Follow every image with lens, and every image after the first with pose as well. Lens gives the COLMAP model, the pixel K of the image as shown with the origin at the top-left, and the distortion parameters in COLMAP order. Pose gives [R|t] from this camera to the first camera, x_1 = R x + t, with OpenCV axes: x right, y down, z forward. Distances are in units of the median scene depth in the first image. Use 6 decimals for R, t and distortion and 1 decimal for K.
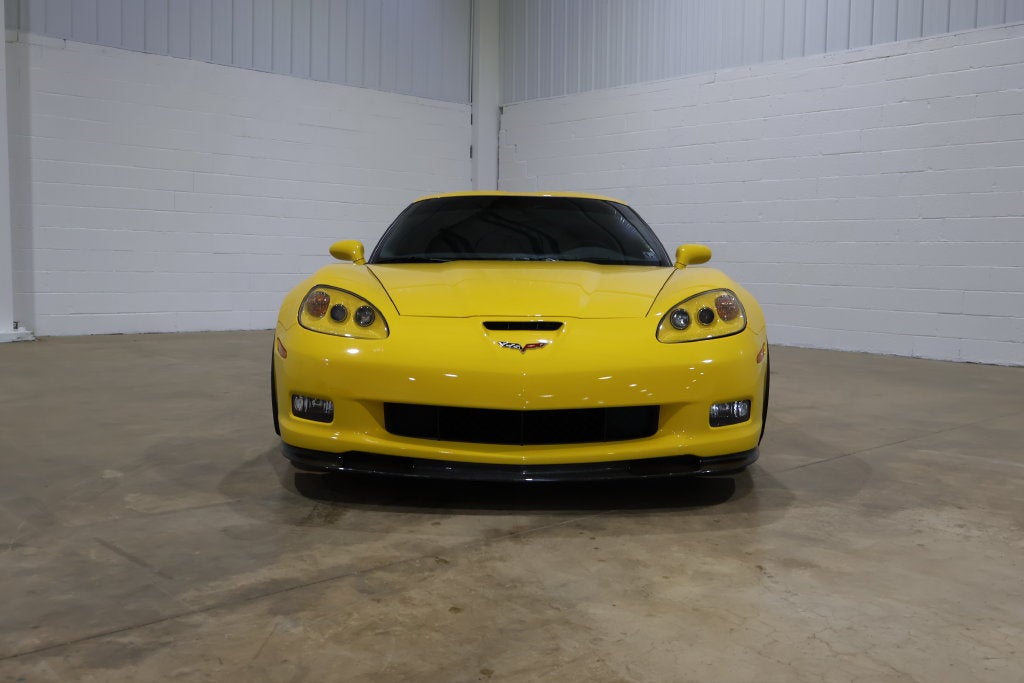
lens RADIAL K [[971.6, 0, 512.7], [0, 971.6, 342.1], [0, 0, 1]] dist [0.003394, 0.000000]
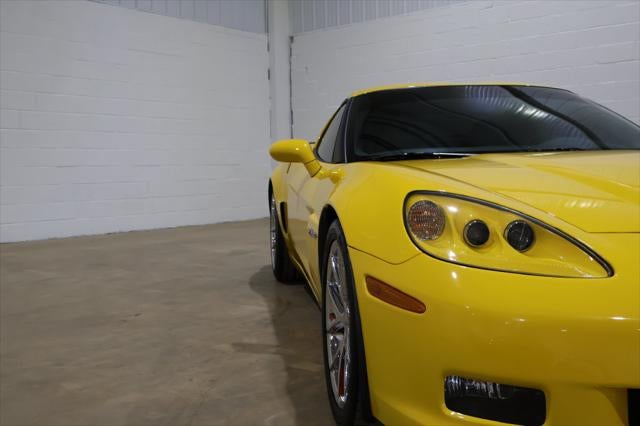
lens RADIAL K [[687.3, 0, 318.3], [0, 687.3, 211.3], [0, 0, 1]] dist [0.000402, 0.000000]
pose [[0.990380, -0.044132, 0.131150, -0.343976], [0.046752, 0.998762, -0.016969, -0.041779], [-0.130239, 0.022937, 0.991217, 0.570306]]
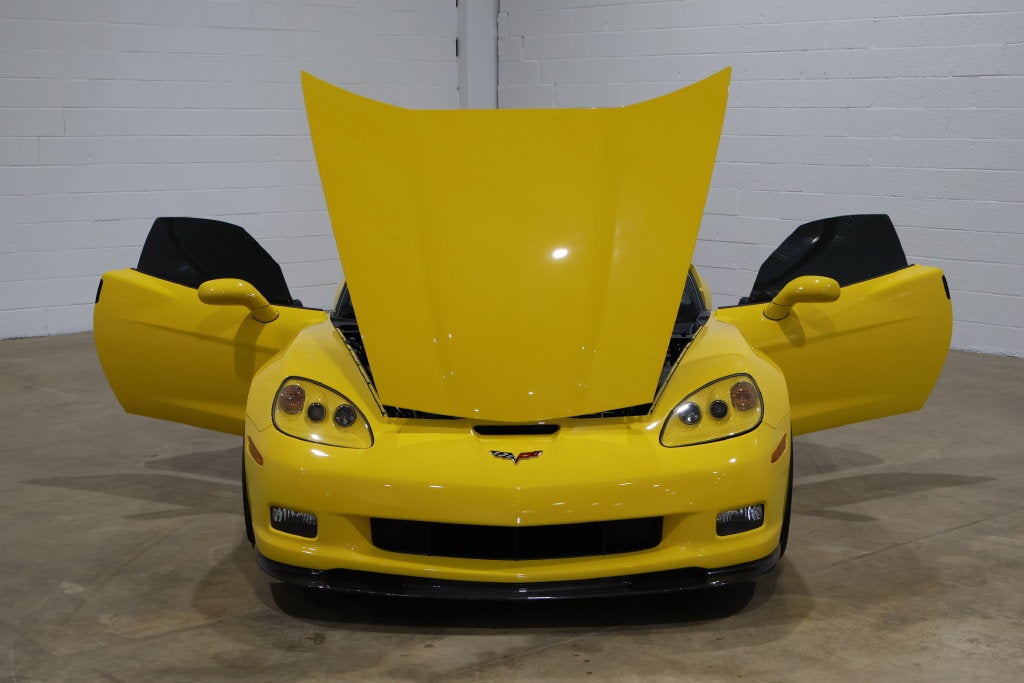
lens RADIAL K [[1651.3, 0, 506.9], [0, 1651.3, 334.7], [0, 0, 1]] dist [0.003909, 0.000000]
pose [[0.999734, -0.016517, -0.016126, 0.026870], [0.017299, 0.998618, 0.049628, -0.178577], [0.015284, -0.049894, 0.998638, -0.552011]]
